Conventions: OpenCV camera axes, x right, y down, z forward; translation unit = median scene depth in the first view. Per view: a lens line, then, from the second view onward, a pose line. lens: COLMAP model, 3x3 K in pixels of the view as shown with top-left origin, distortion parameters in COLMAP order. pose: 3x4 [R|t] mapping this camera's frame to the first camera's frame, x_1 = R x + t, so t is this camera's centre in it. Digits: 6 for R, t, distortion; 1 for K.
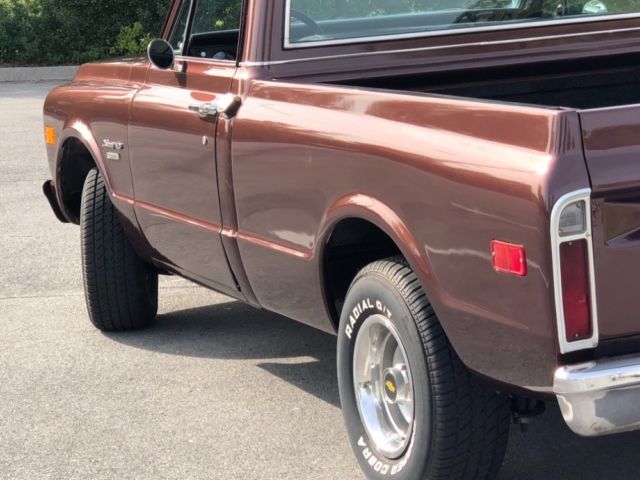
lens RADIAL K [[1841.3, 0, 320.0], [0, 1841.3, 240.0], [0, 0, 1]] dist [-0.085374, -0.293943]
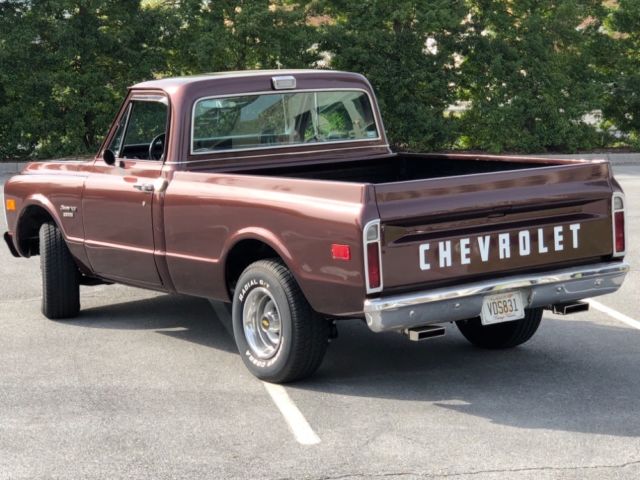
lens RADIAL K [[1472.3, 0, 320.0], [0, 1472.3, 240.0], [0, 0, 1]] dist [-0.023951, 0.402872]
pose [[0.977934, 0.002655, 0.208895, -0.238756], [0.007539, 0.998819, -0.047987, 0.066183], [-0.208776, 0.048503, 0.976760, -0.584714]]
